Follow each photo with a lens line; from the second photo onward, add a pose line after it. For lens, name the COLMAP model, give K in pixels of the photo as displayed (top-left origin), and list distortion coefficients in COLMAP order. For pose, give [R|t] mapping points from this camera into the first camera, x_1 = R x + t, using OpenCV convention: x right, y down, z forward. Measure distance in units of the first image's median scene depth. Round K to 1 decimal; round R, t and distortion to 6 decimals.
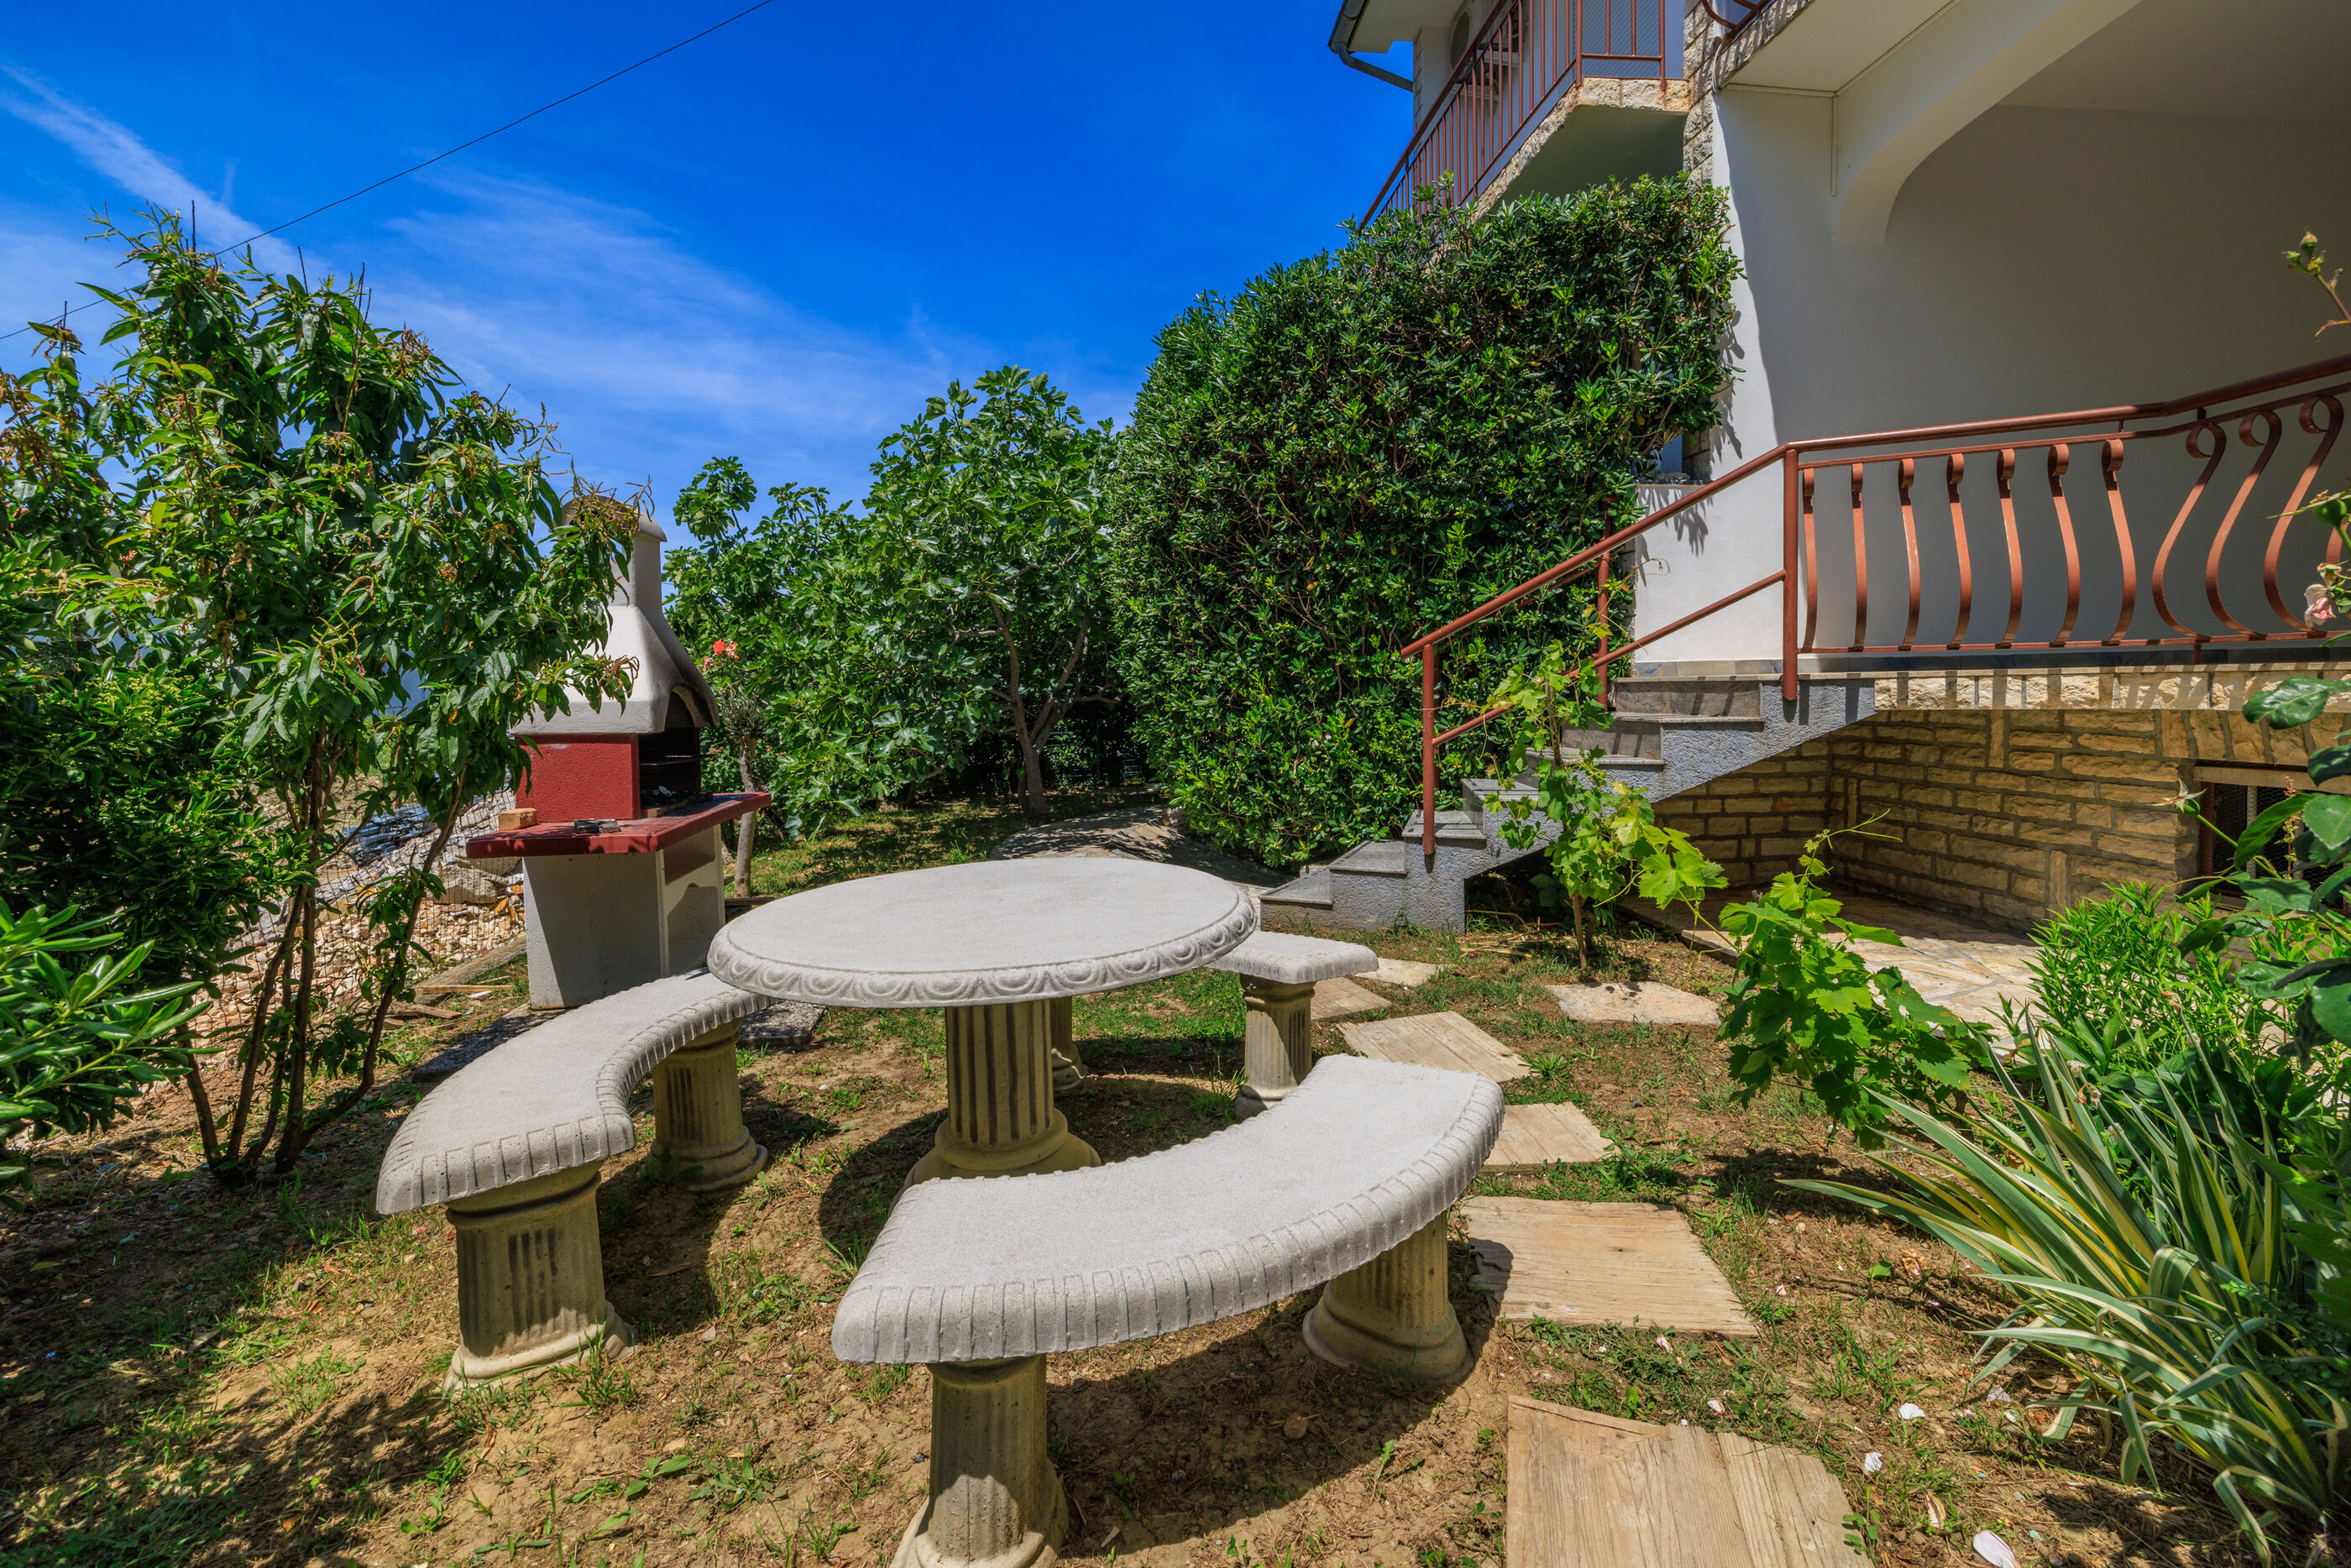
lens RADIAL K [[1004.2, 0, 1173.1], [0, 1004.2, 756.5], [0, 0, 1]] dist [0.002632, 0.000145]
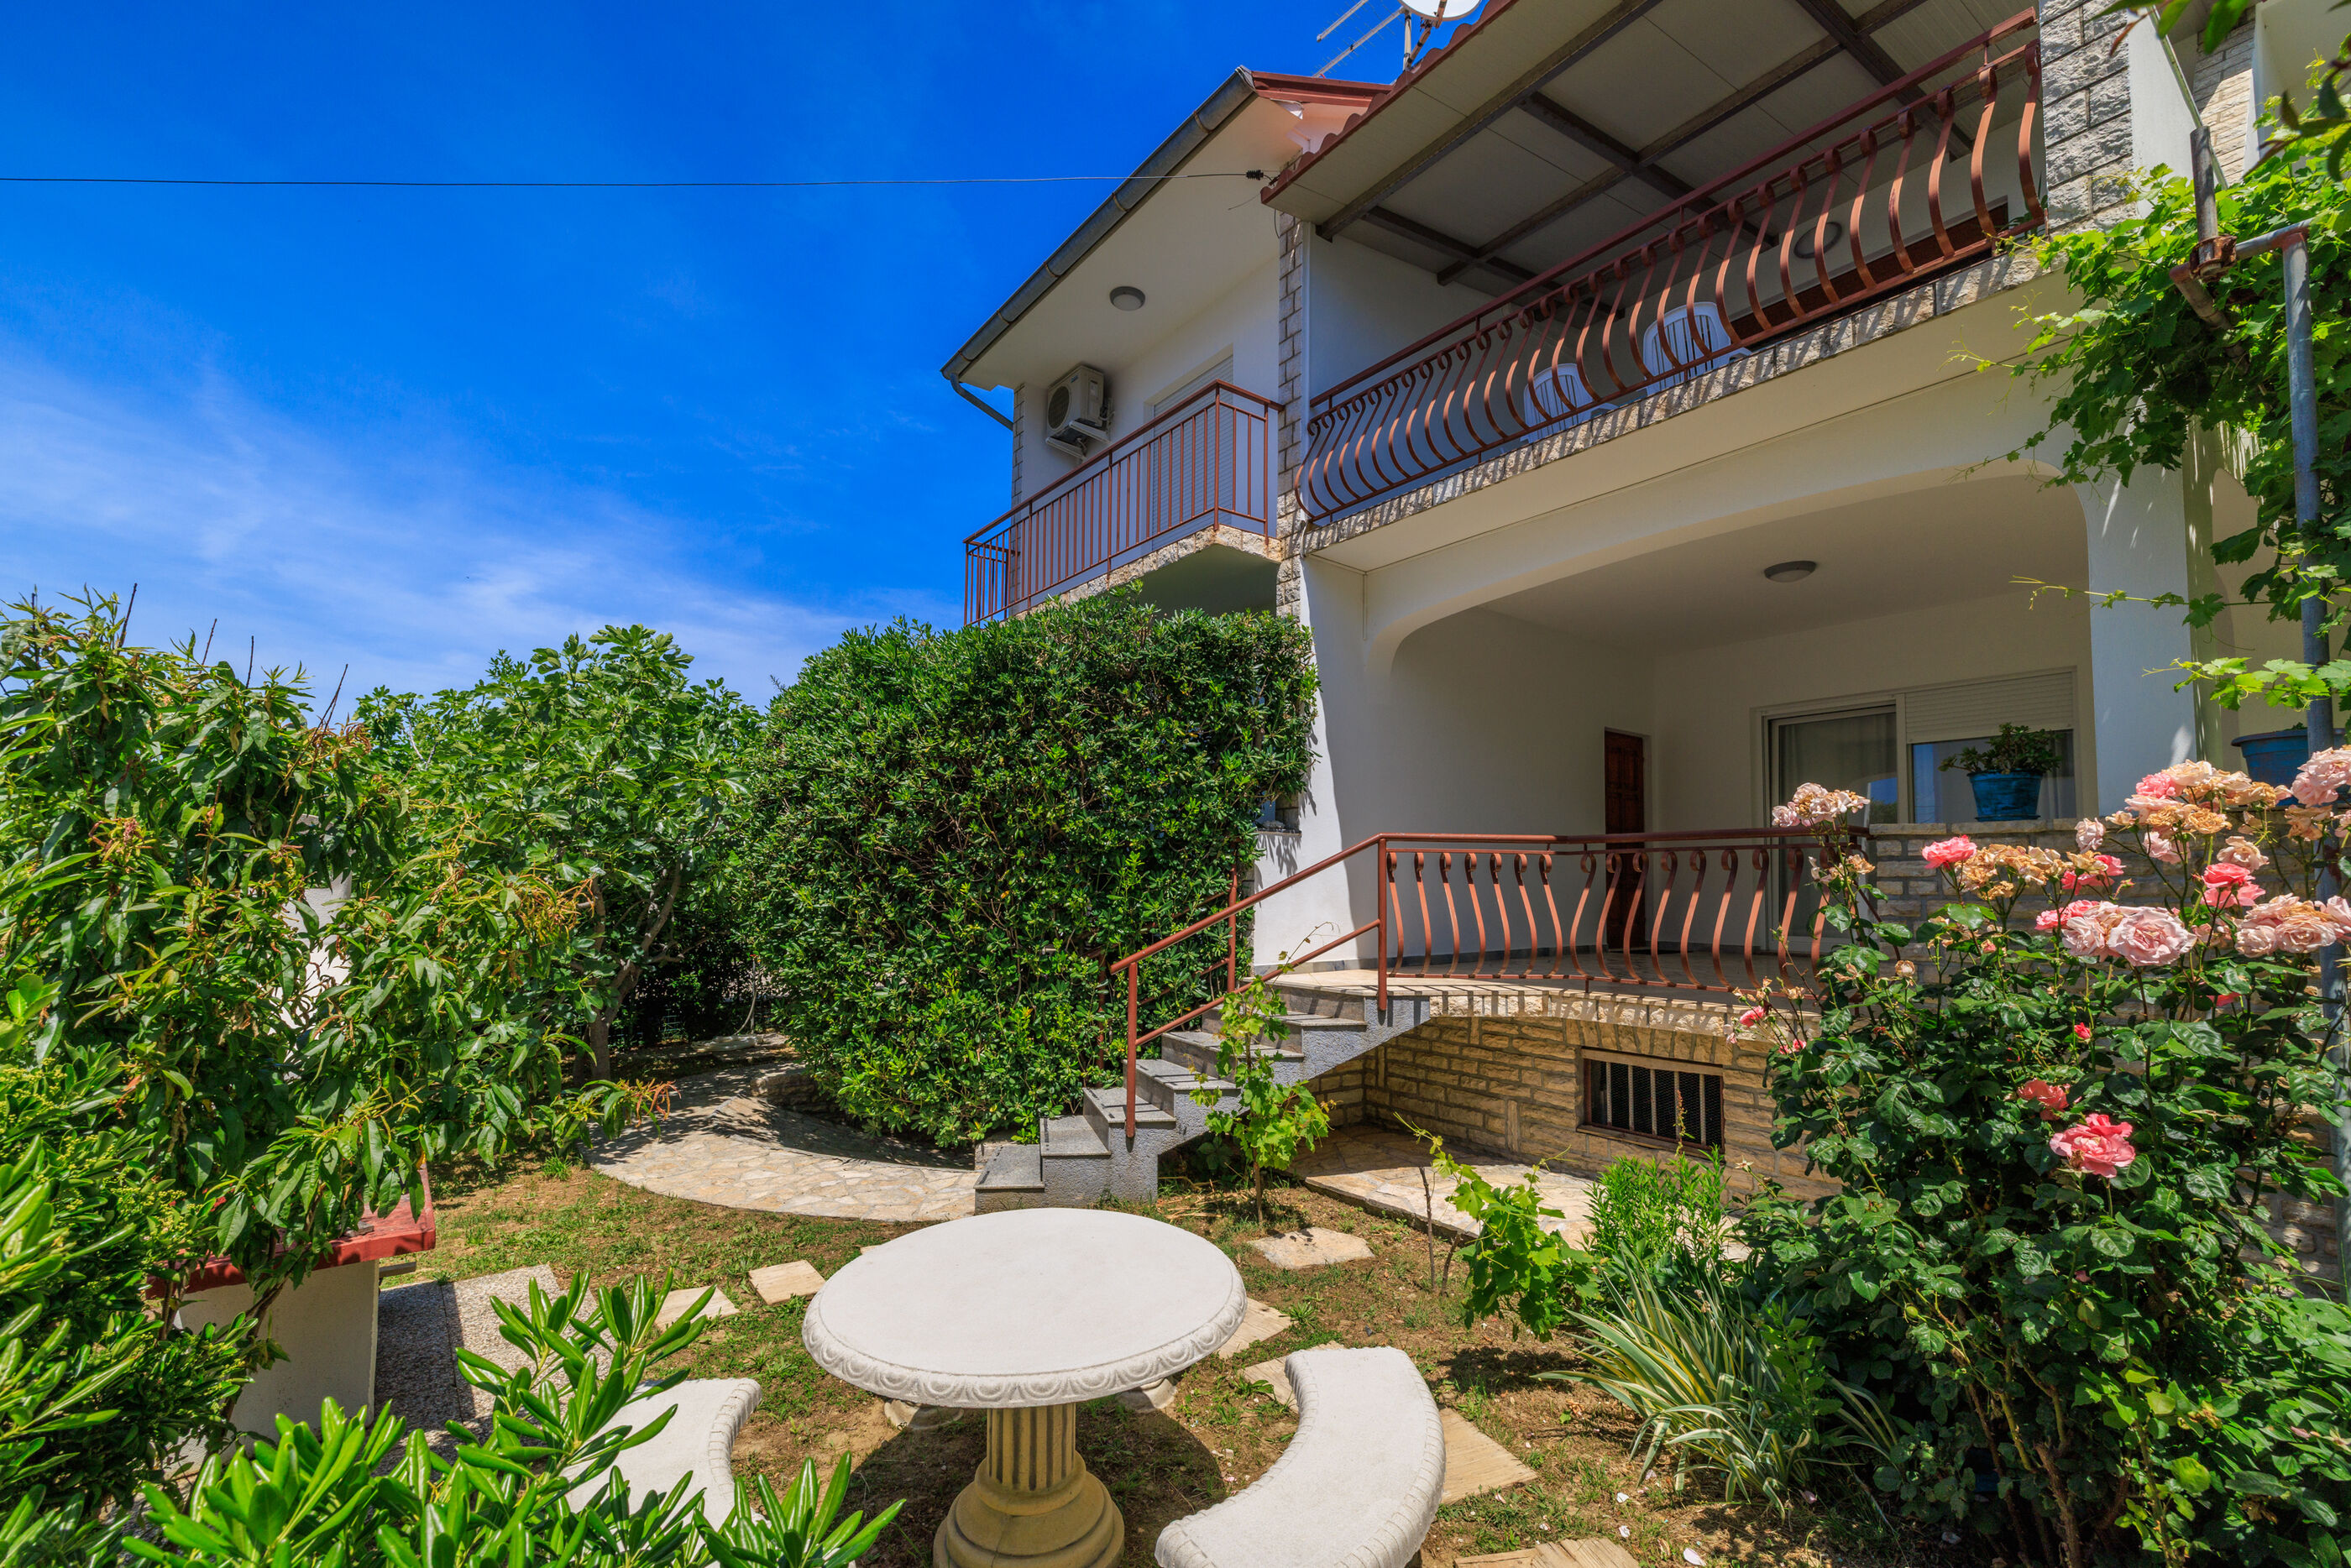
lens RADIAL K [[1013.5, 0, 1177.3], [0, 1013.5, 877.6], [0, 0, 1]] dist [0.000184, 0.000097]
pose [[0.855933, 0.030738, 0.516173, -0.304994], [0.011037, 0.996918, -0.077669, -0.107240], [-0.516969, 0.072176, 0.852956, -0.071610]]
